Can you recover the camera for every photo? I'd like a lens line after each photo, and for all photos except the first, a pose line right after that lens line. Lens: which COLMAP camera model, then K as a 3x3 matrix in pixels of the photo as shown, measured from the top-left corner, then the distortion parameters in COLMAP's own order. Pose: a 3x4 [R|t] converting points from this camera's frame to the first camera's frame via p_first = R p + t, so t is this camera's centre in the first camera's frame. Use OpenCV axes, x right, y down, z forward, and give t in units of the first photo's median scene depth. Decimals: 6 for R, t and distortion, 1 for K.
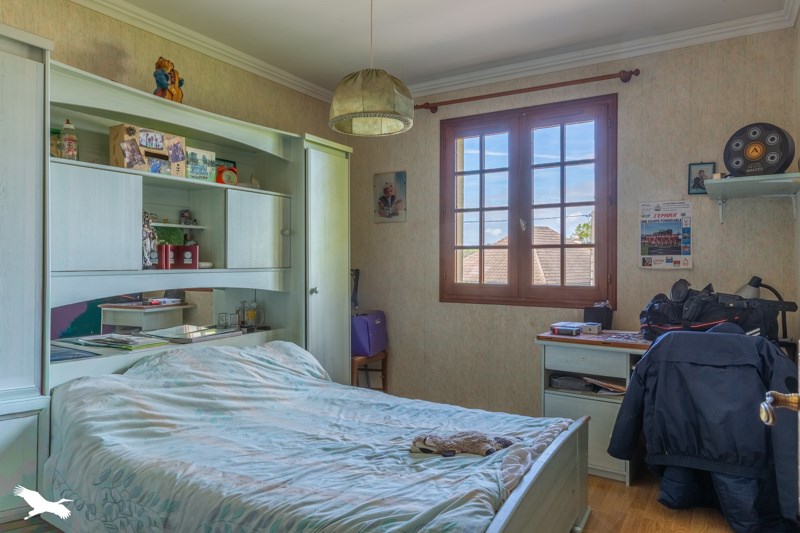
lens RADIAL K [[546.3, 0, 403.8], [0, 546.3, 270.1], [0, 0, 1]] dist [0.015135, 0.001473]
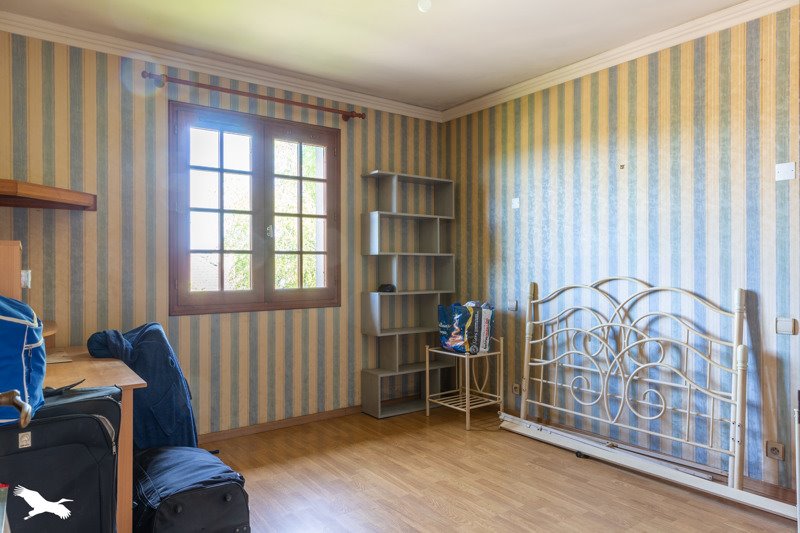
lens RADIAL K [[546.3, 0, 399.3], [0, 546.3, 266.5], [0, 0, 1]] dist [0.015135, 0.001473]
pose [[0.345753, -0.003656, 0.938318, -0.644289], [0.021927, 0.999751, -0.004185, -0.006988], [-0.938069, 0.022021, 0.345747, 0.413717]]
